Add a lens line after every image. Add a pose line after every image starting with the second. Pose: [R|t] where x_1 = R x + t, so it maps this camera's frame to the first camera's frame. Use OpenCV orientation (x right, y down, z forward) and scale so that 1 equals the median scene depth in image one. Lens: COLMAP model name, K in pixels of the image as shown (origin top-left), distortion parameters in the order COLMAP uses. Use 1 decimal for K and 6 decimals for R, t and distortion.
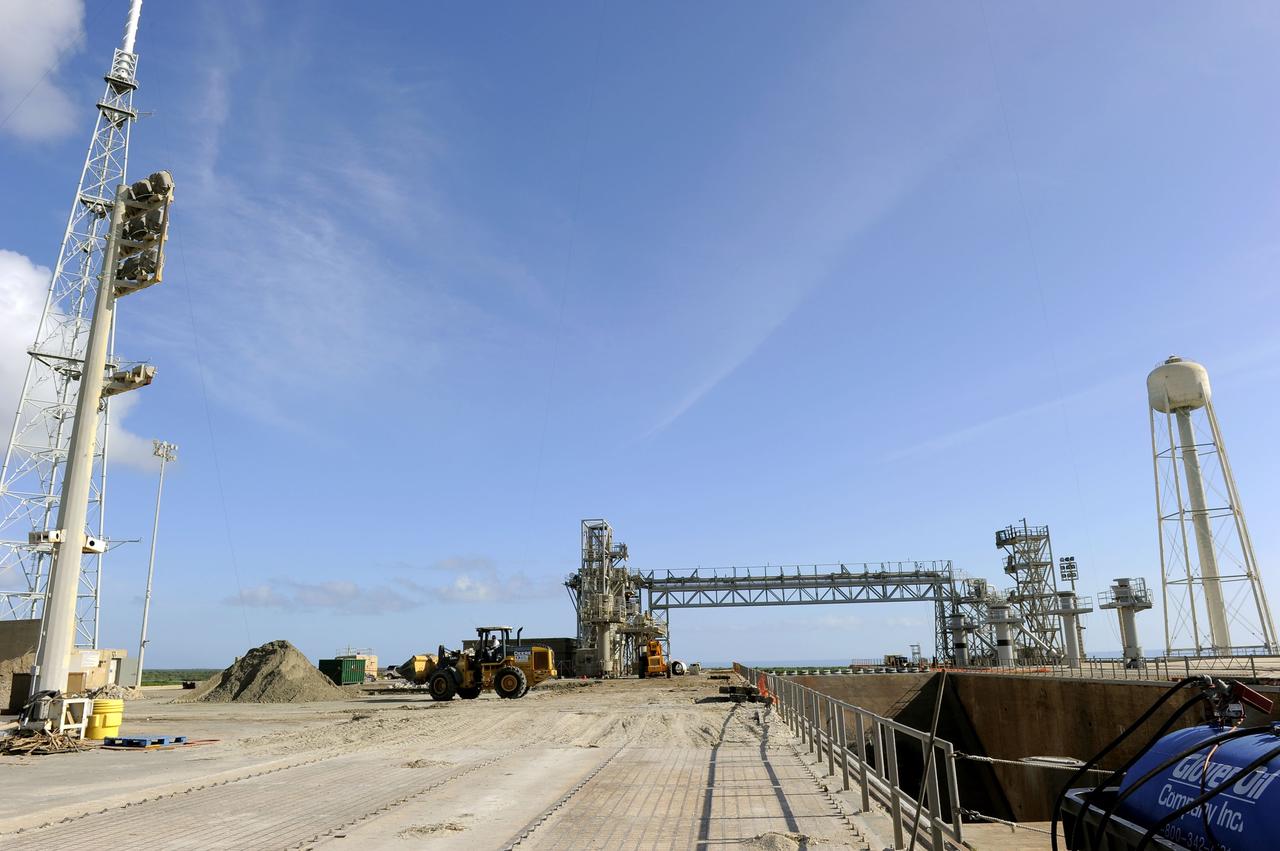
lens RADIAL K [[919.4, 0, 640.0], [0, 919.4, 425.5], [0, 0, 1]] dist [-0.043197, 0.001274]
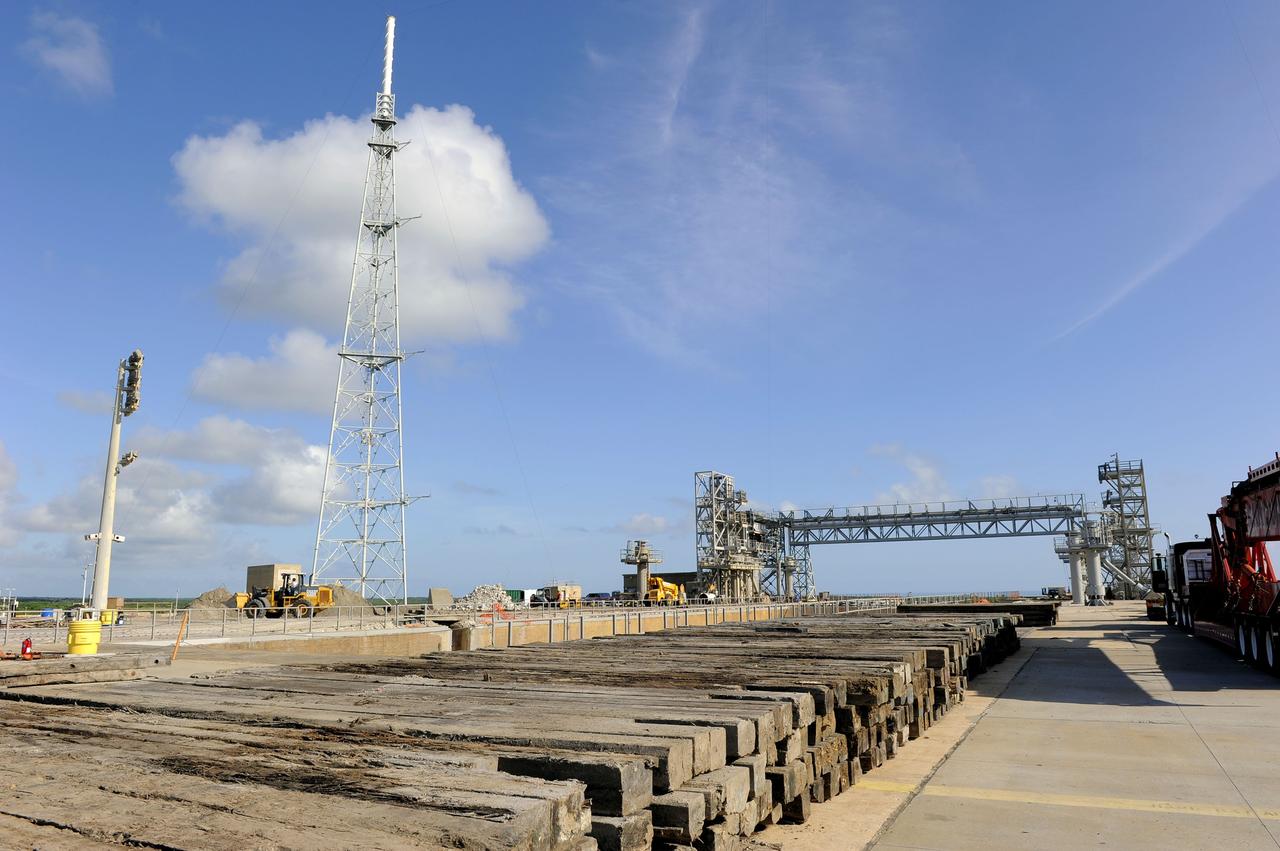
lens RADIAL K [[950.8, 0, 643.2], [0, 950.8, 404.5], [0, 0, 1]] dist [0.012295, 0.001027]
pose [[0.925861, -0.069558, -0.371408, 0.330317], [0.090480, 0.995127, 0.039182, -0.036932], [0.366872, -0.069882, 0.927643, -0.142802]]
